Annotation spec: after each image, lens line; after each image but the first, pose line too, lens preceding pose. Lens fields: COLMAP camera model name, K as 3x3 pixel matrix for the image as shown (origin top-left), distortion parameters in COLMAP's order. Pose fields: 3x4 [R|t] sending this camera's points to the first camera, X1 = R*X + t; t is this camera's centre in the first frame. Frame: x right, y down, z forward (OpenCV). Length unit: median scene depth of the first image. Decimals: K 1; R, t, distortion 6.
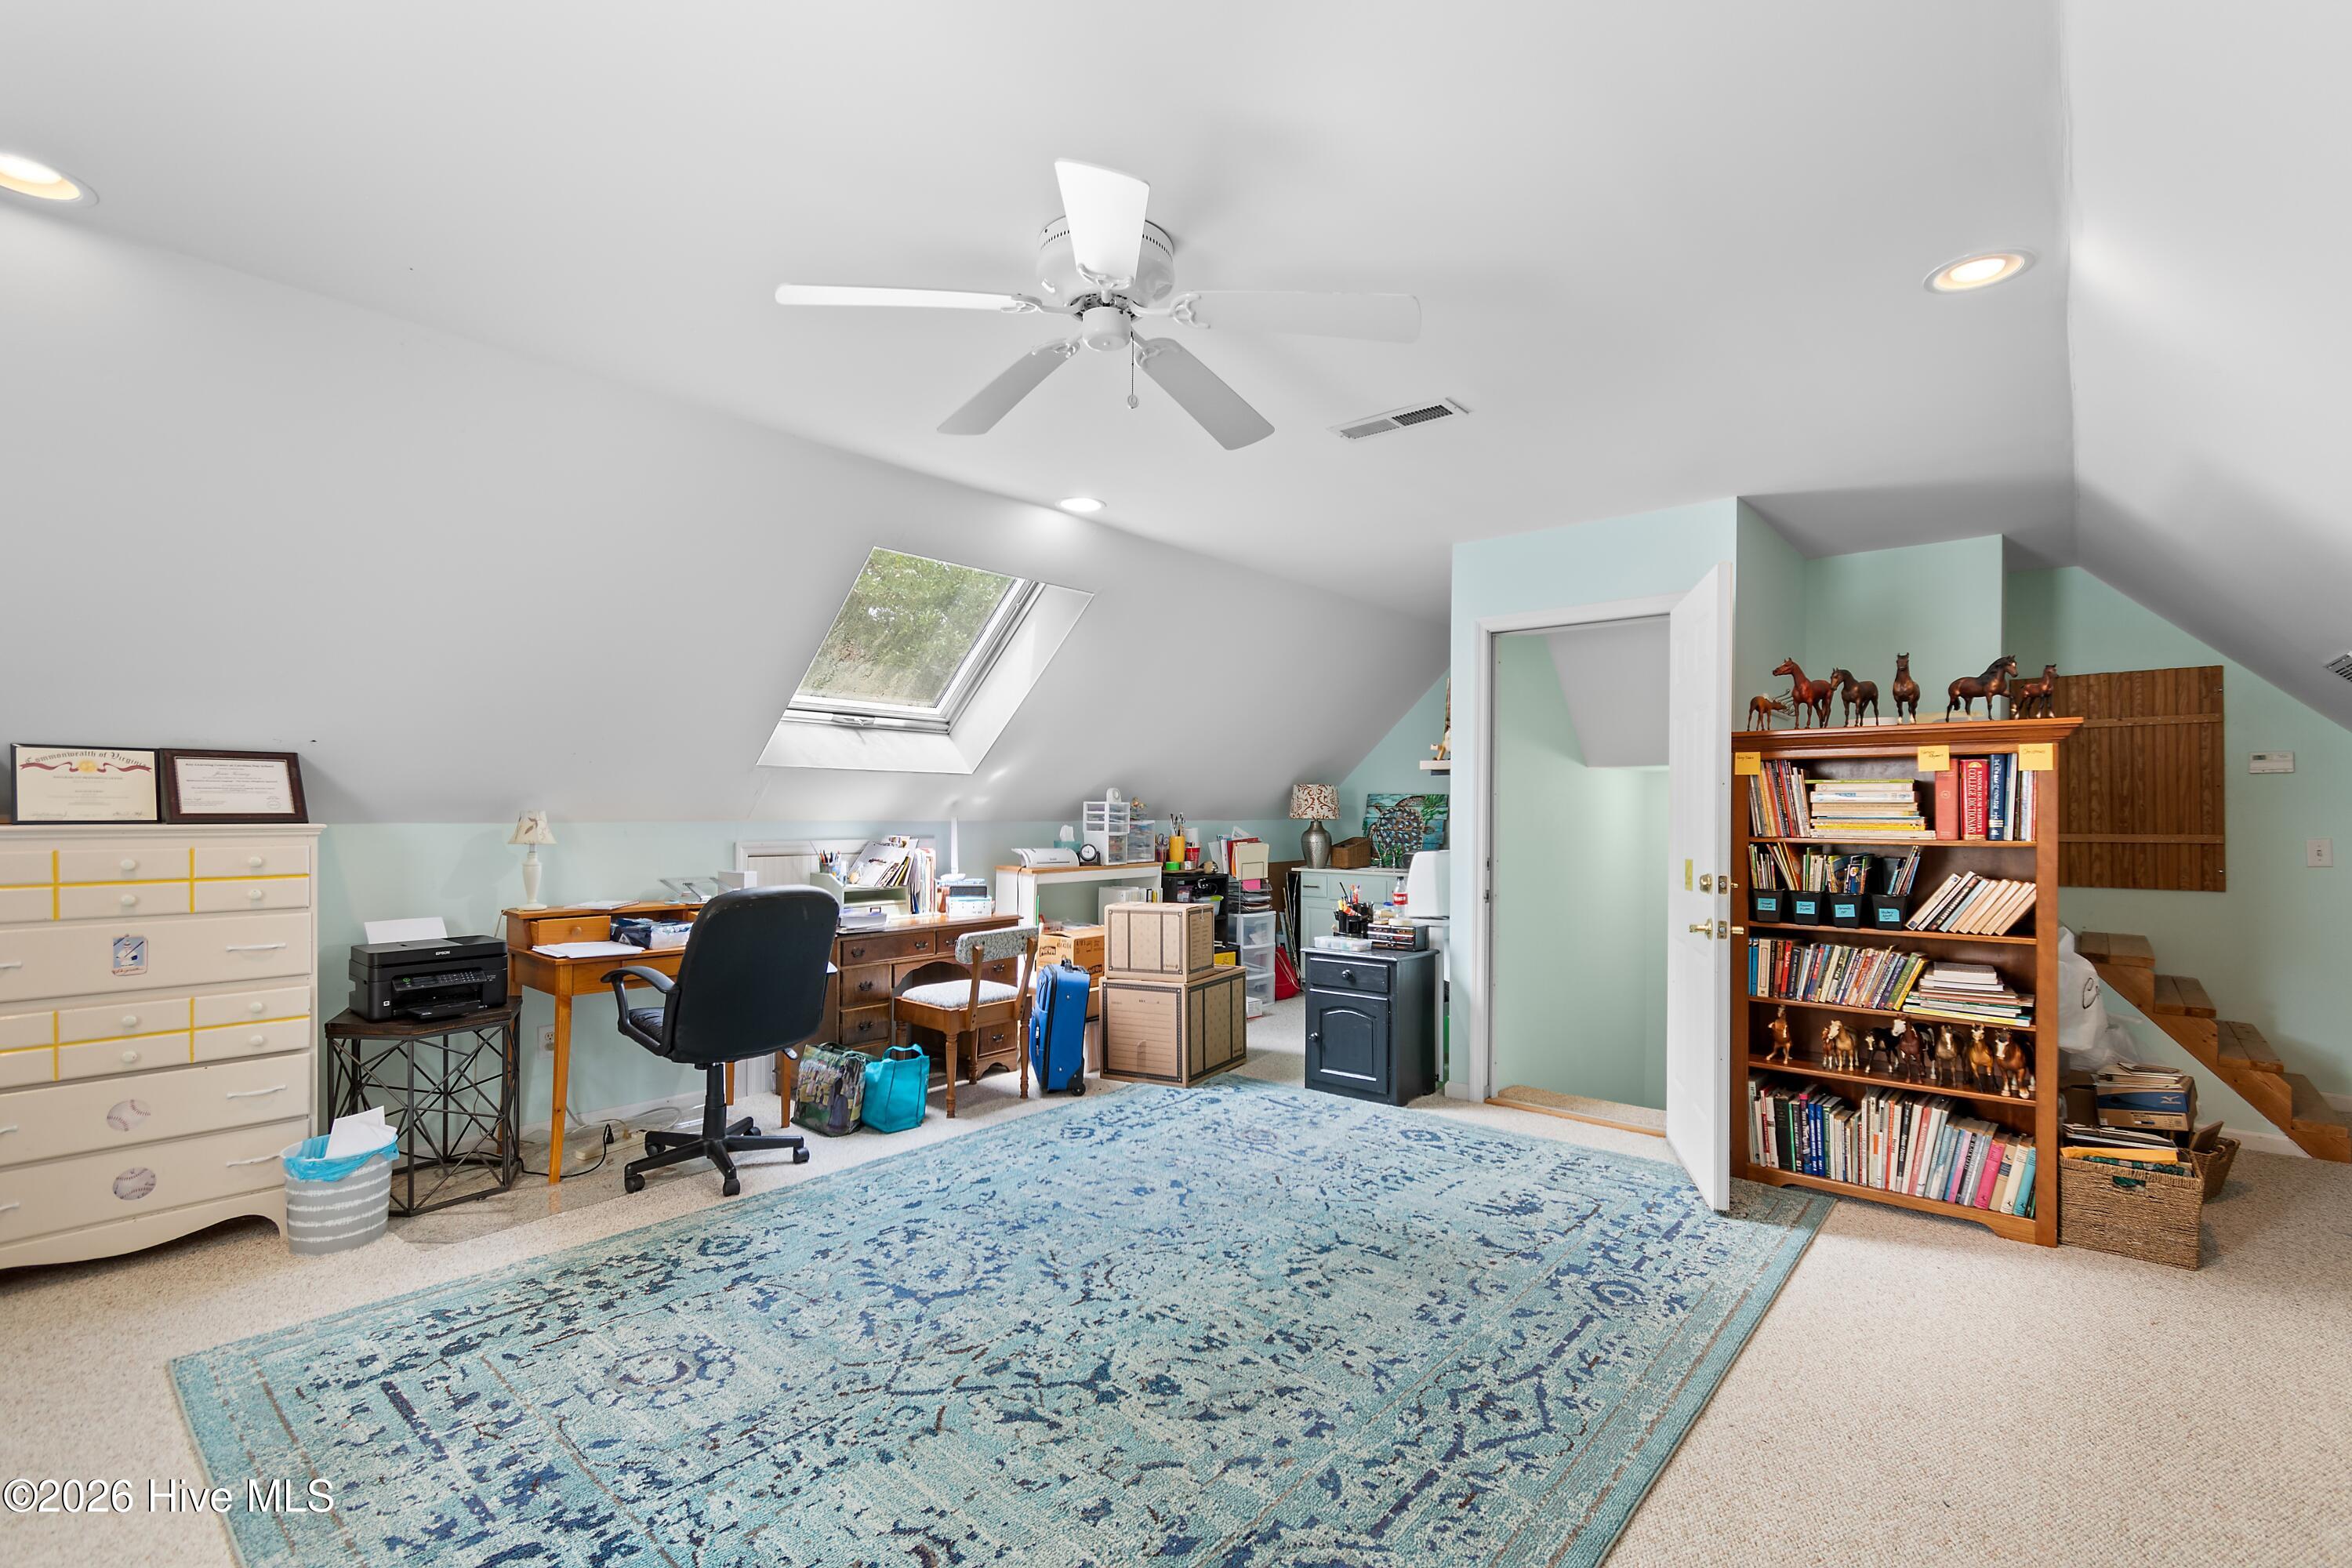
lens RADIAL K [[1043.3, 0, 1176.0], [0, 1043.3, 784.0], [0, 0, 1]] dist [0.000328, -0.000611]
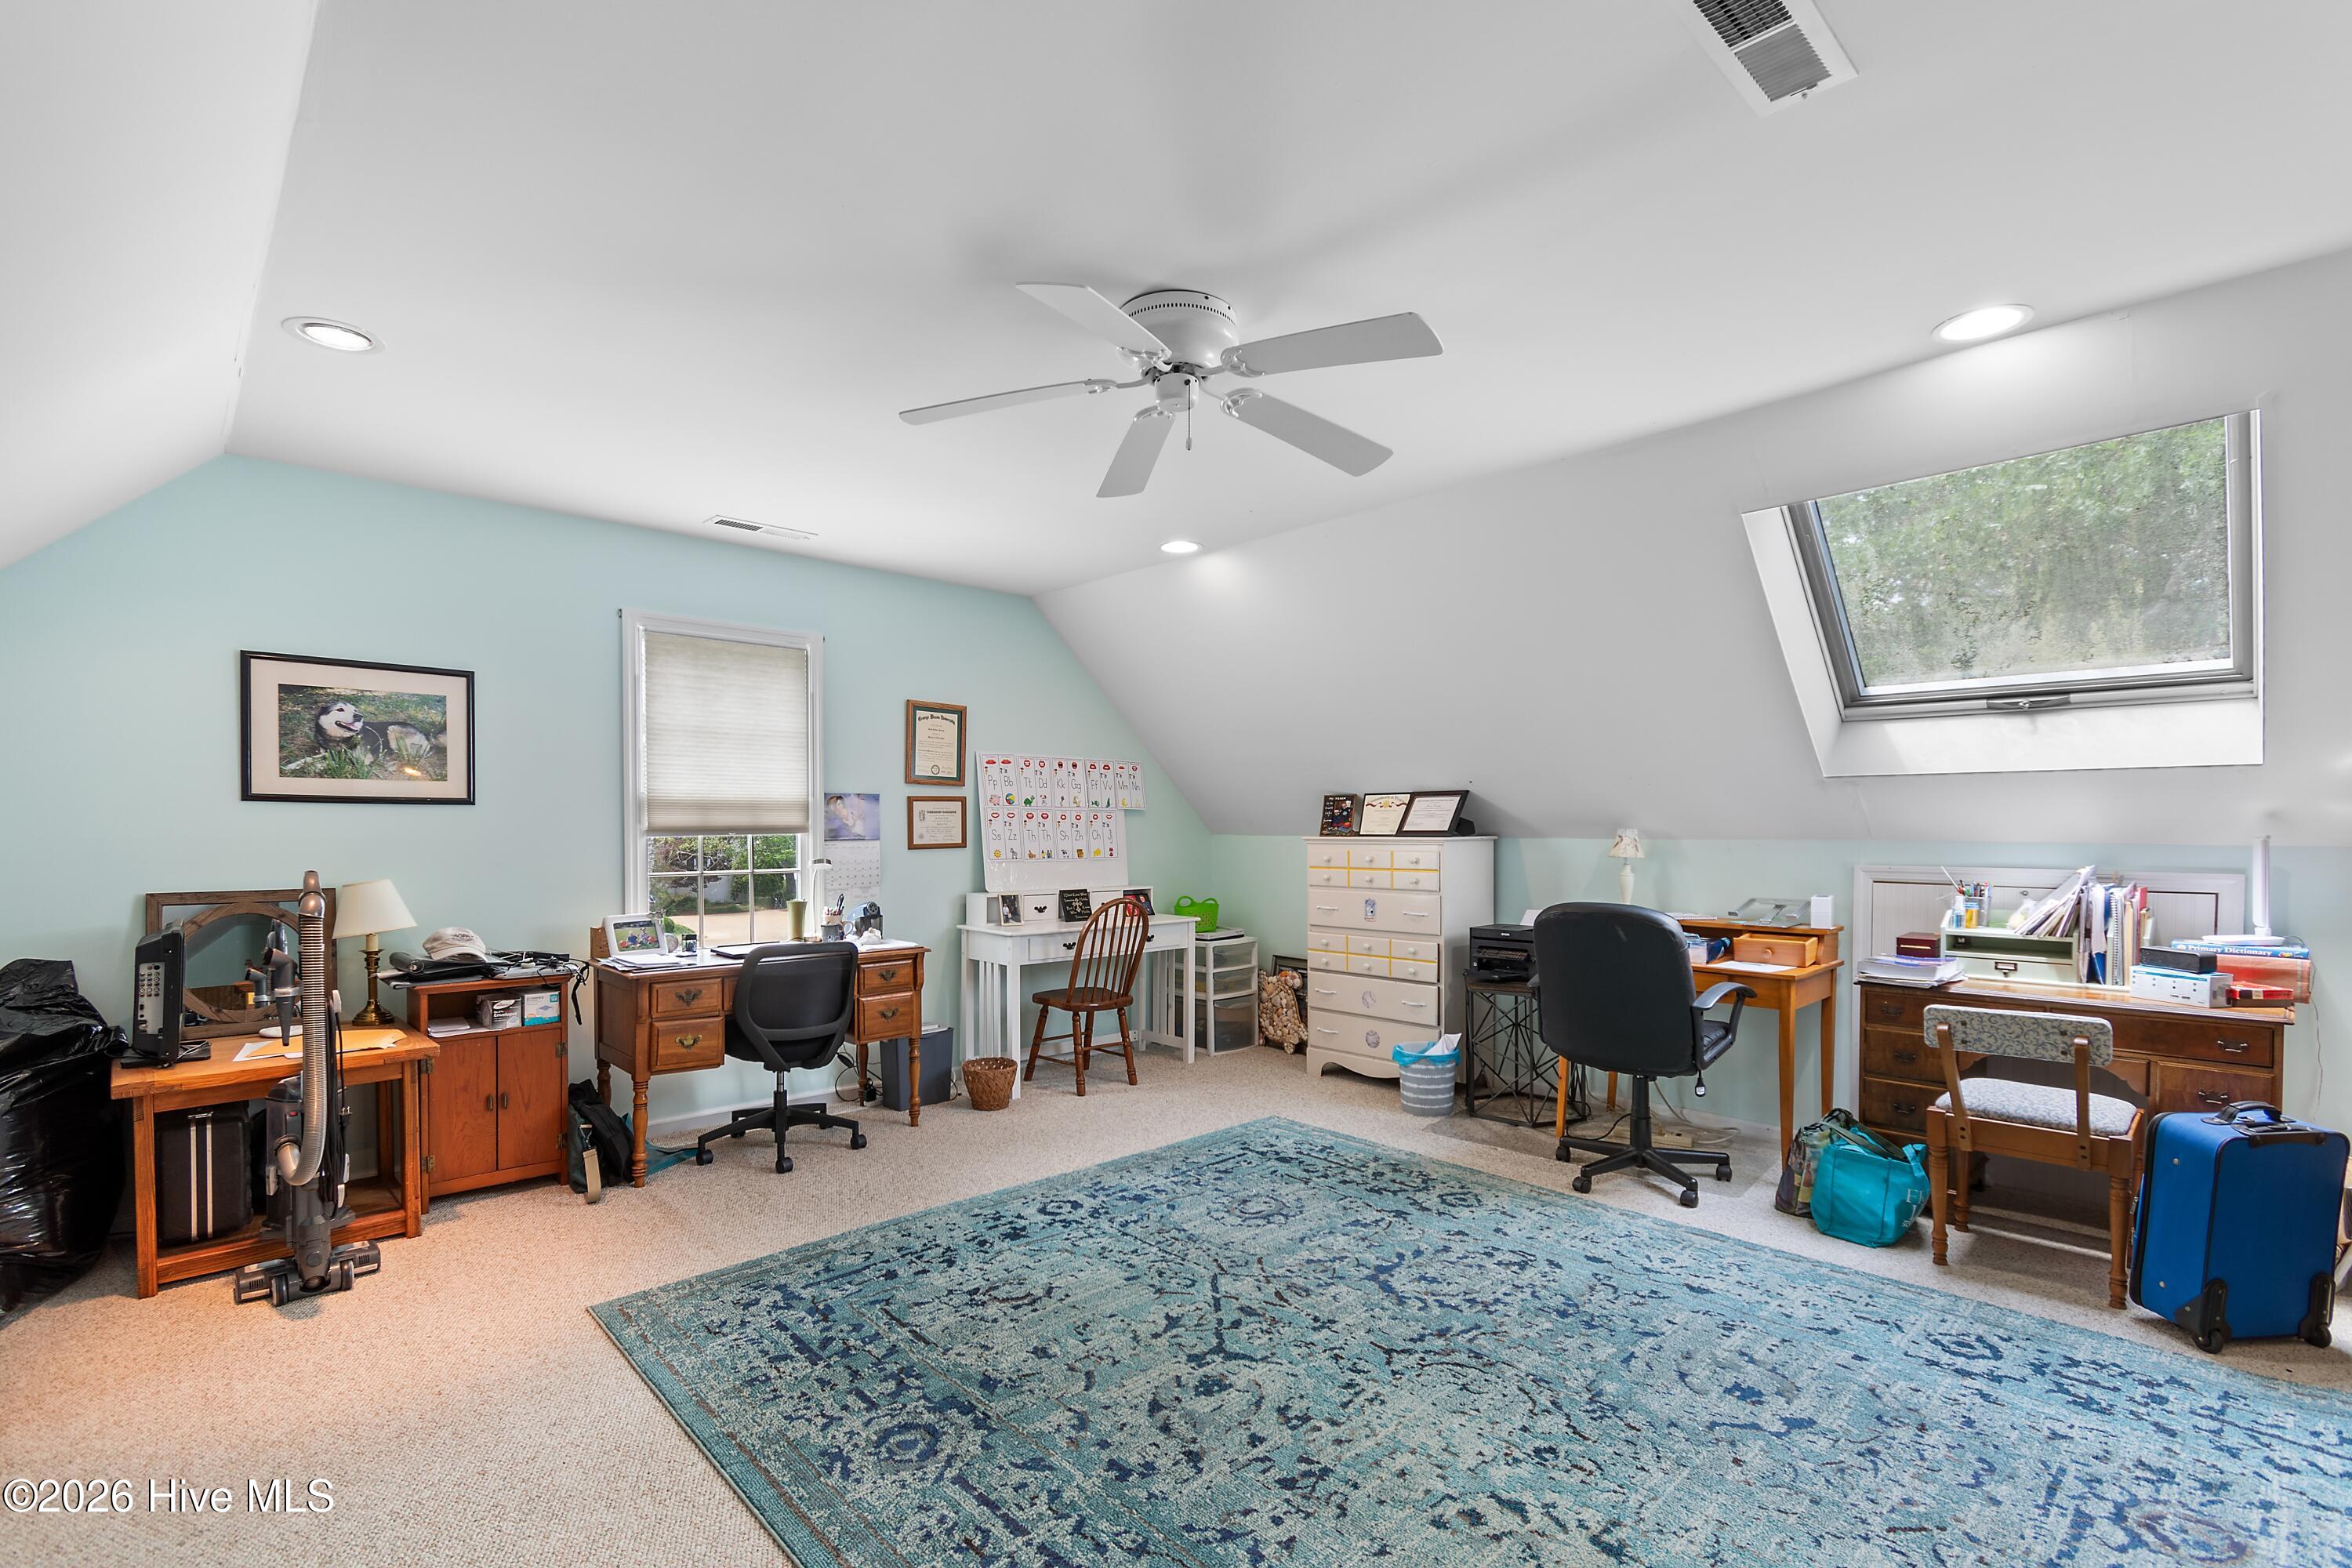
lens RADIAL K [[1041.6, 0, 1190.1], [0, 1041.6, 825.4], [0, 0, 1]] dist [0.001179, -0.001058]
pose [[-0.083182, -0.004264, -0.996525, 0.812260], [0.025823, 0.999646, -0.006433, 0.023636], [0.996200, -0.026268, -0.083042, 0.862823]]
